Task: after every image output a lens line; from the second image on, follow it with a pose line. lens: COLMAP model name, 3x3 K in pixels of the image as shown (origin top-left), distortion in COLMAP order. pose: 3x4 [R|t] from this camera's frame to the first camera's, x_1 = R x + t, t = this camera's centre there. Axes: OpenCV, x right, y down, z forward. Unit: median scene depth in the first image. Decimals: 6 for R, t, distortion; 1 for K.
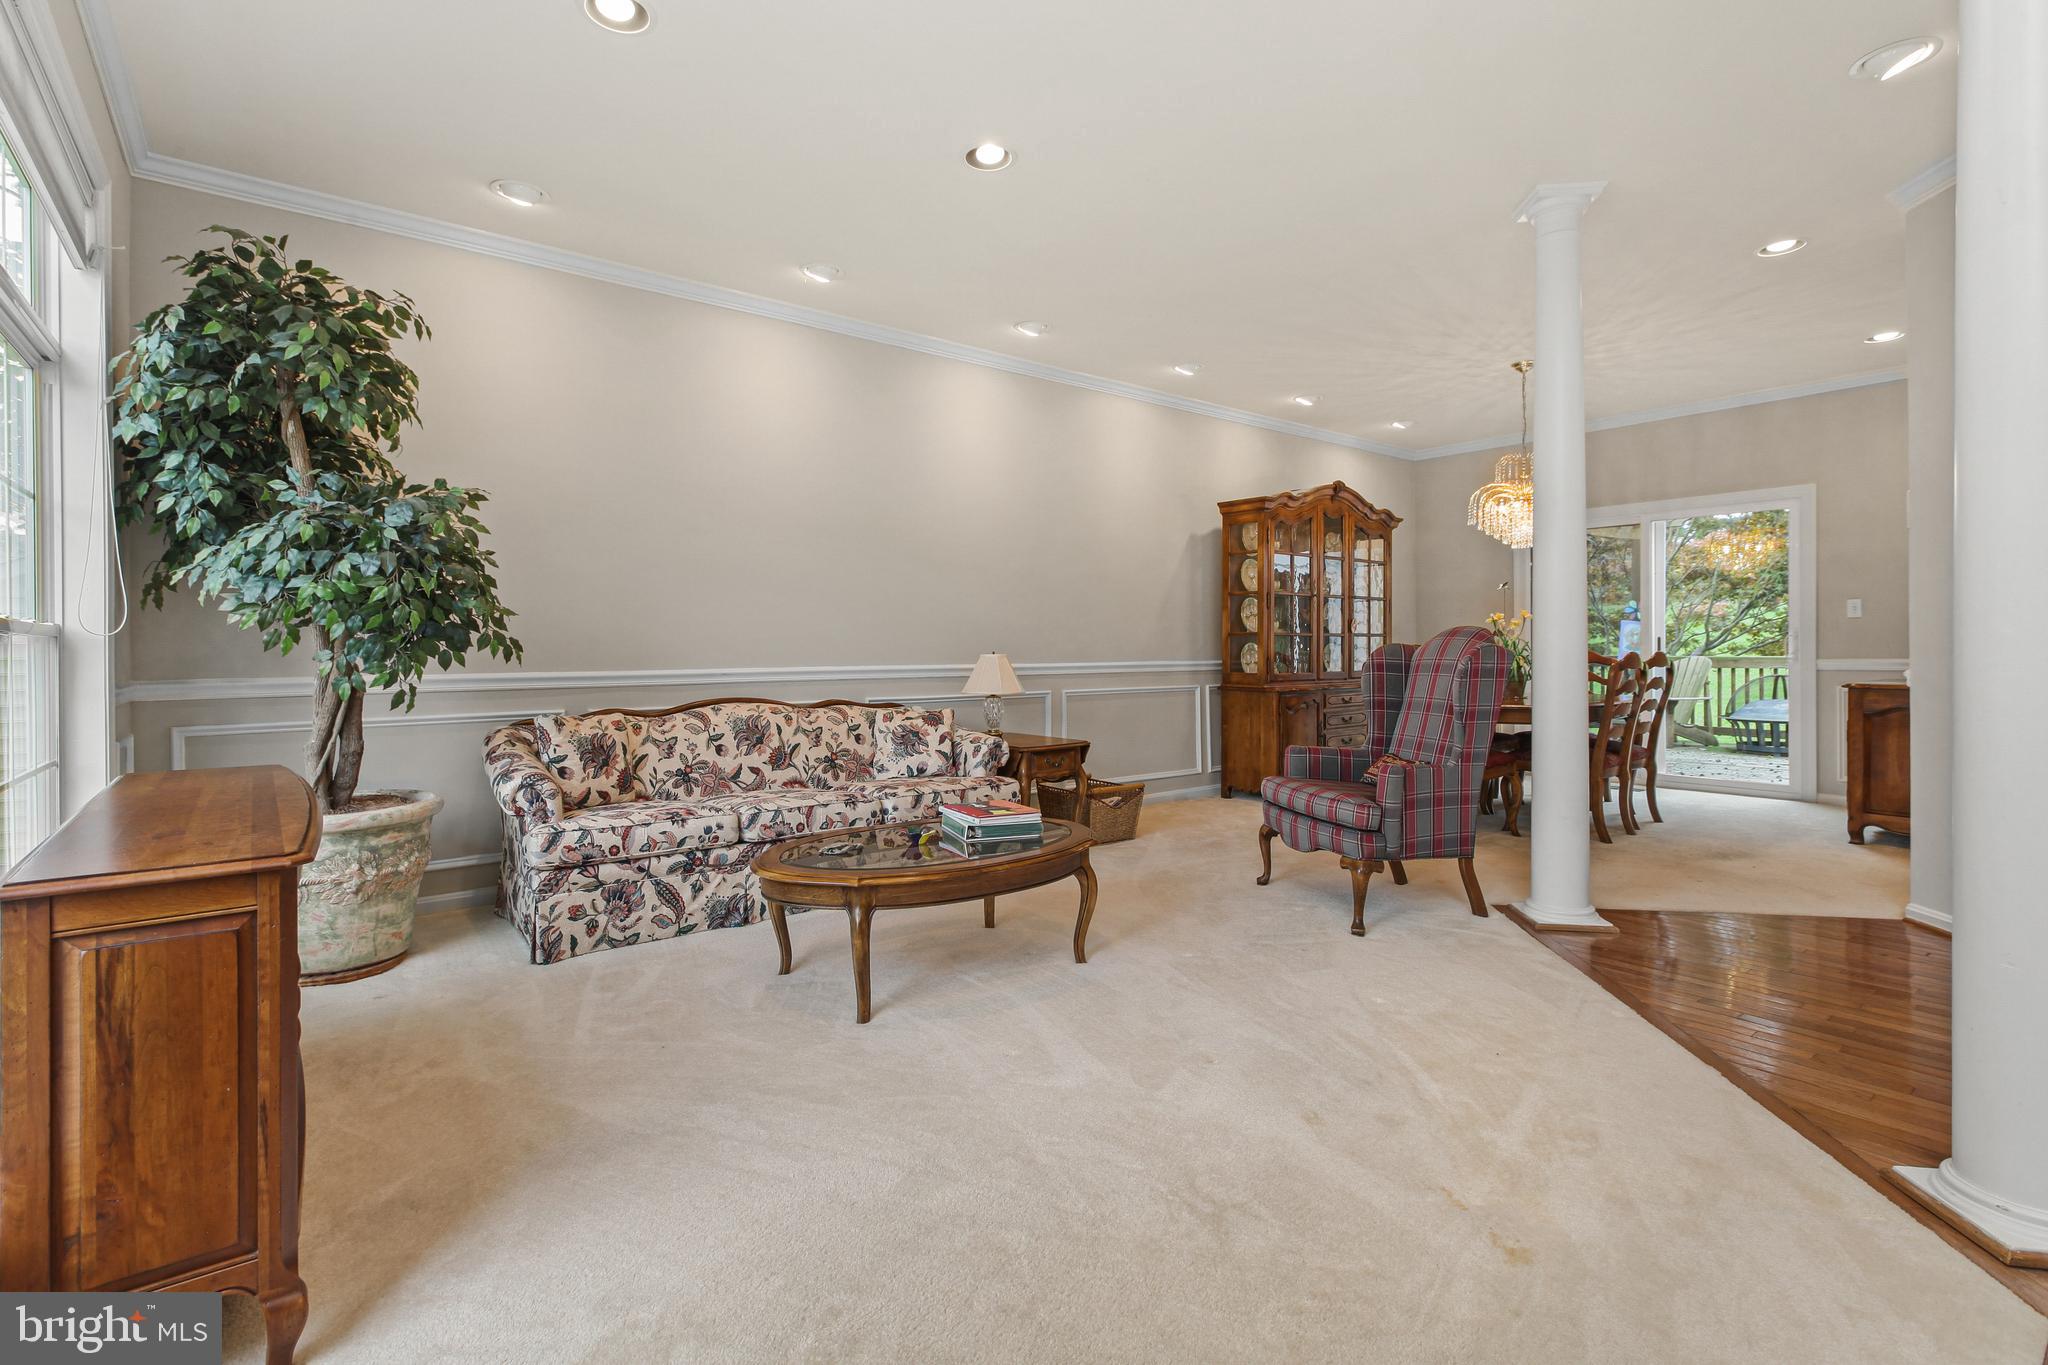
lens RADIAL K [[951.2, 0, 1009.4], [0, 951.2, 655.7], [0, 0, 1]] dist [-0.000205, -0.000463]
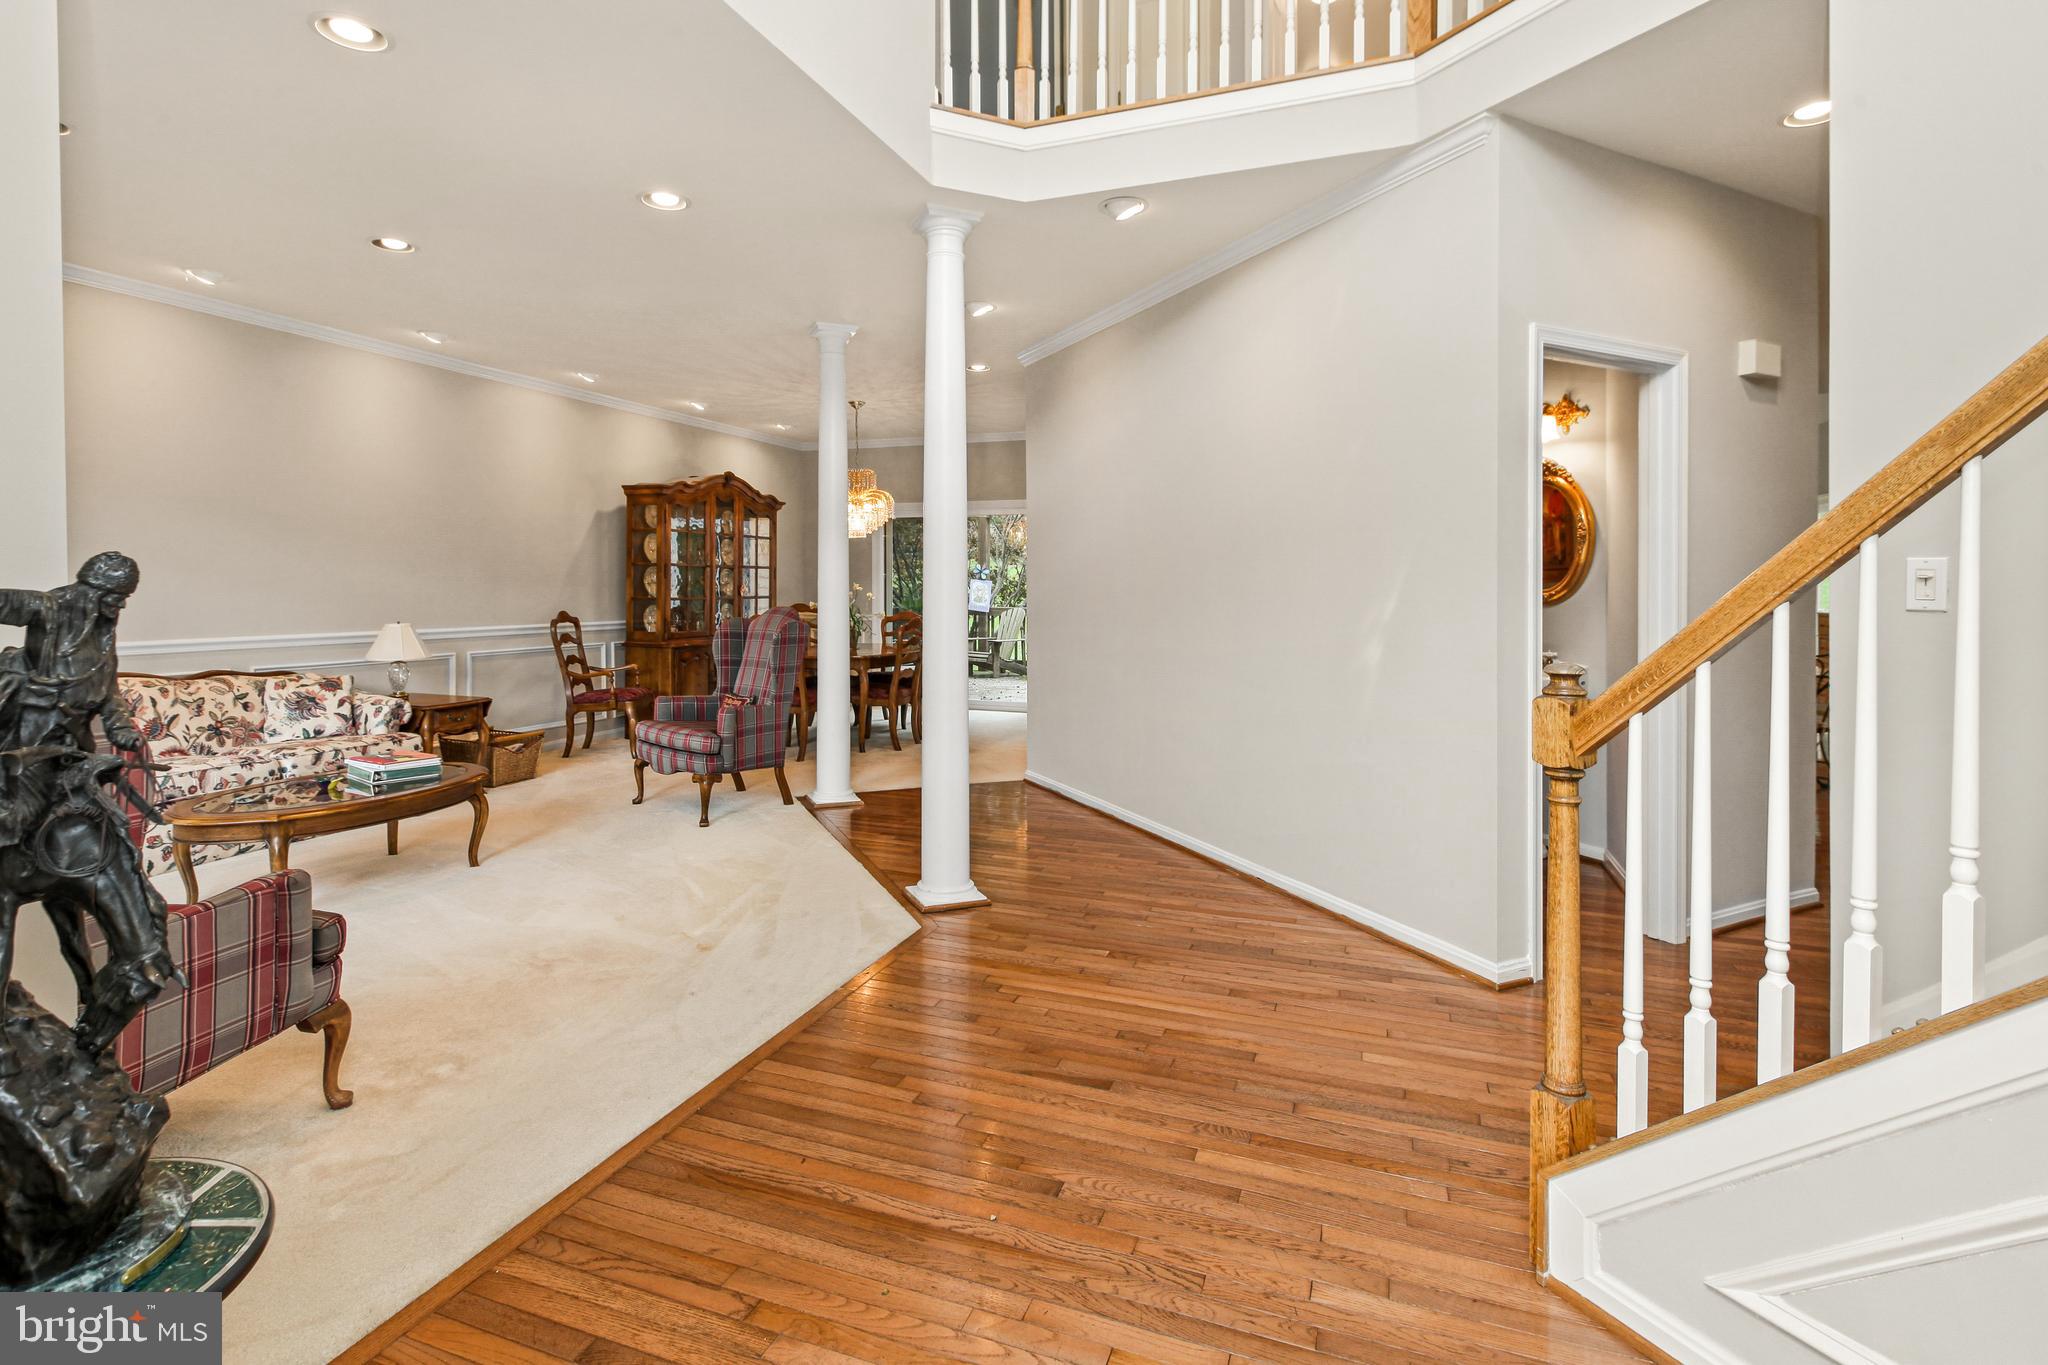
lens RADIAL K [[991.4, 0, 1014.1], [0, 991.4, 603.4], [0, 0, 1]] dist [0.002959, 0.000761]
pose [[0.854197, 0.000968, 0.519949, -0.001870], [-0.007881, 0.999908, 0.011085, -0.047753], [-0.519890, -0.013567, 0.854126, -0.401745]]
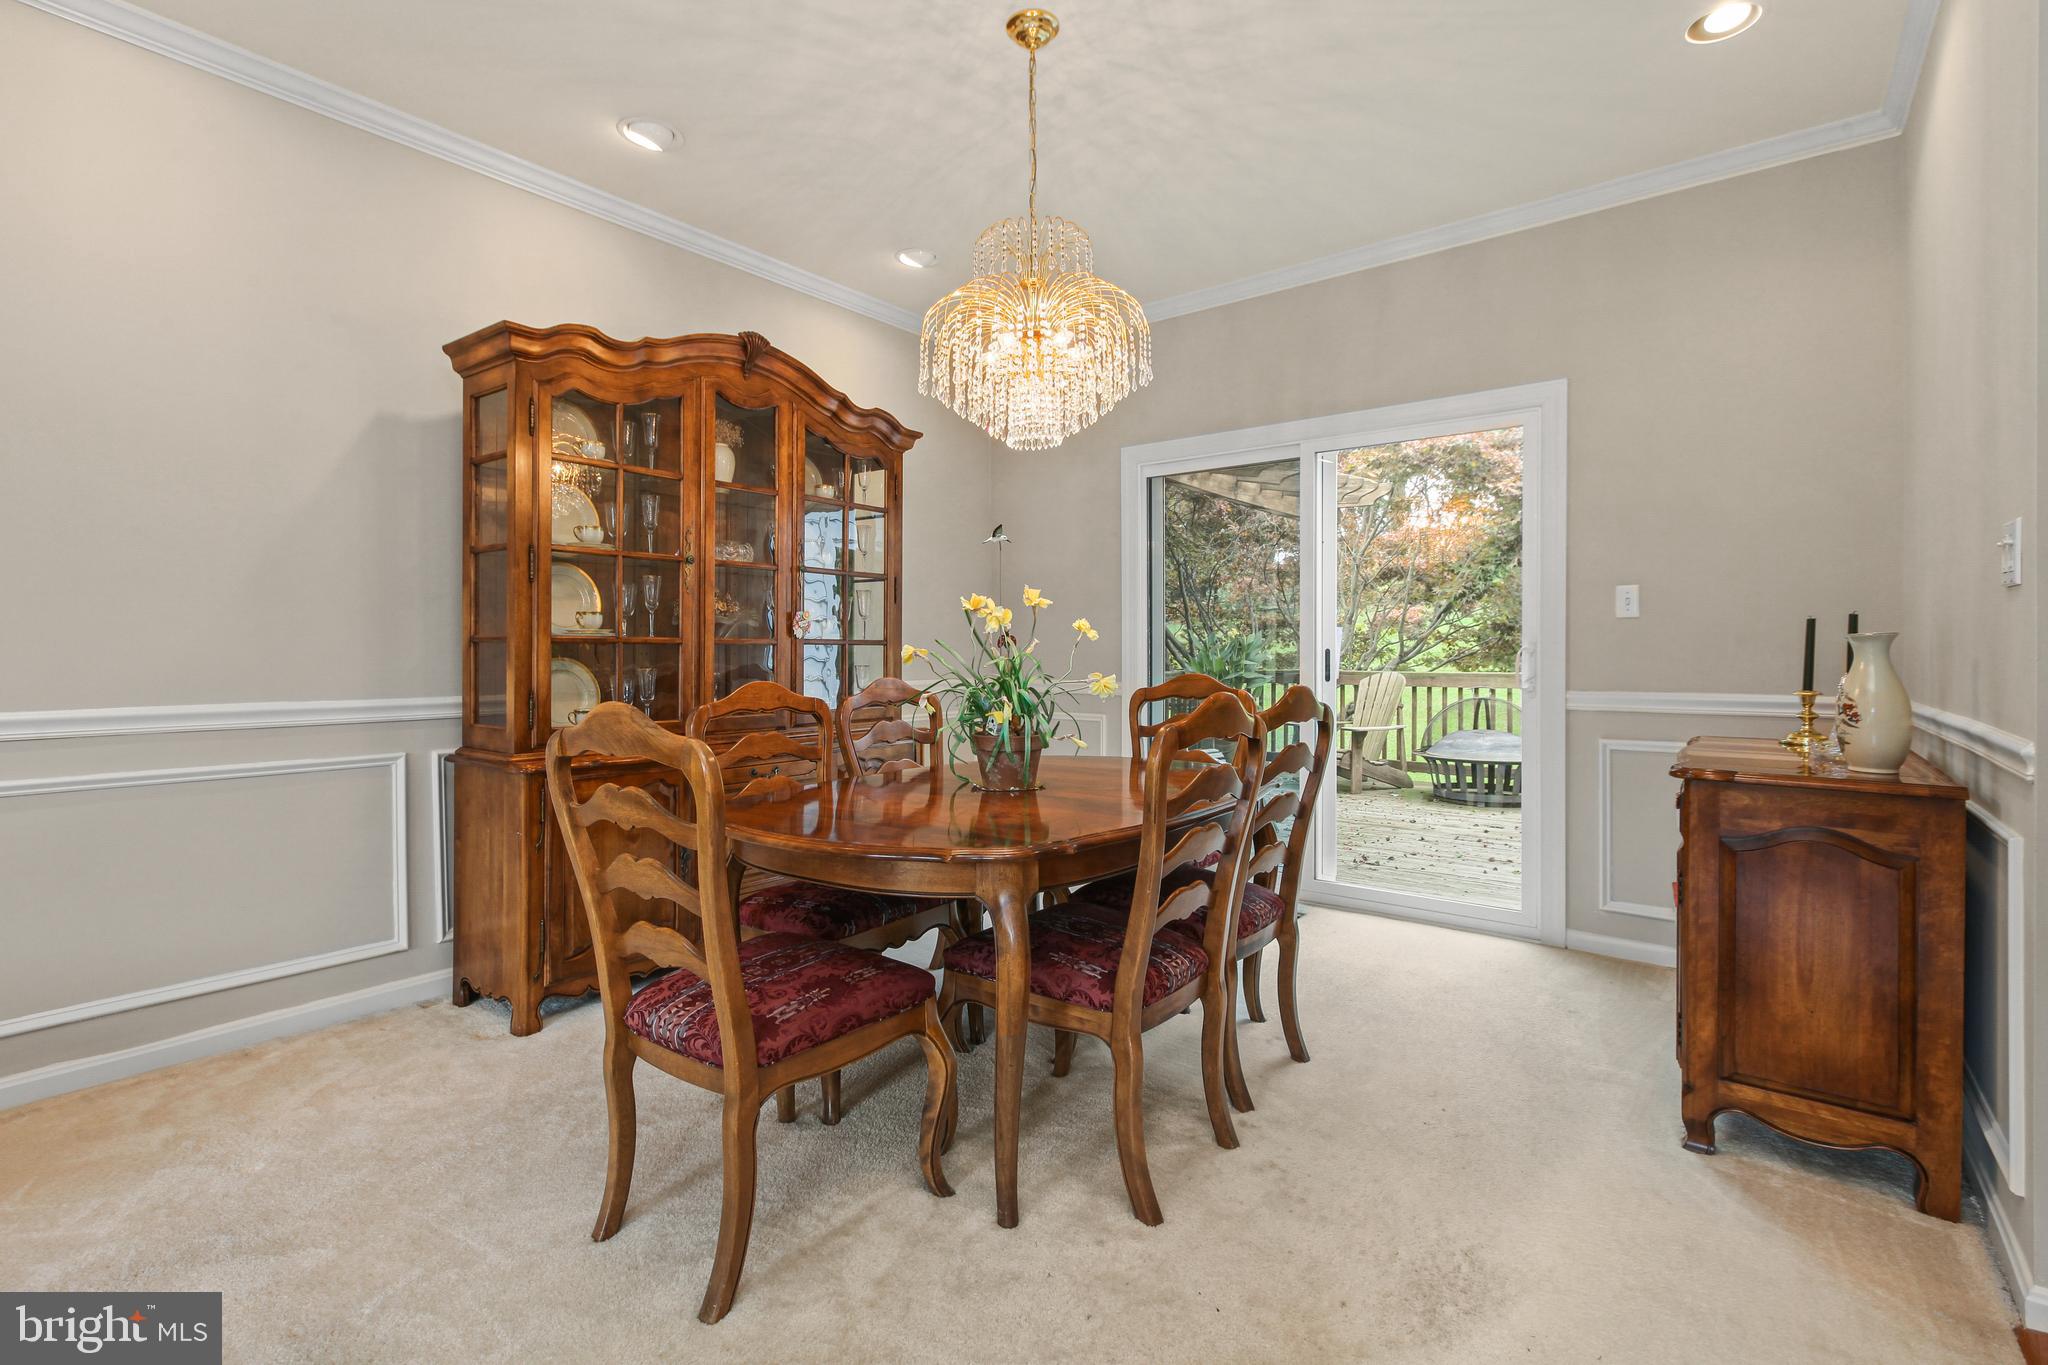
lens RADIAL K [[942.8, 0, 1018.3], [0, 942.8, 664.7], [0, 0, 1]] dist [-0.000404, -0.000134]
pose [[0.970234, 0.001632, 0.242163, 0.532066], [-0.003043, 0.999980, 0.005455, -0.018971], [-0.242150, -0.006030, 0.970220, 0.716094]]
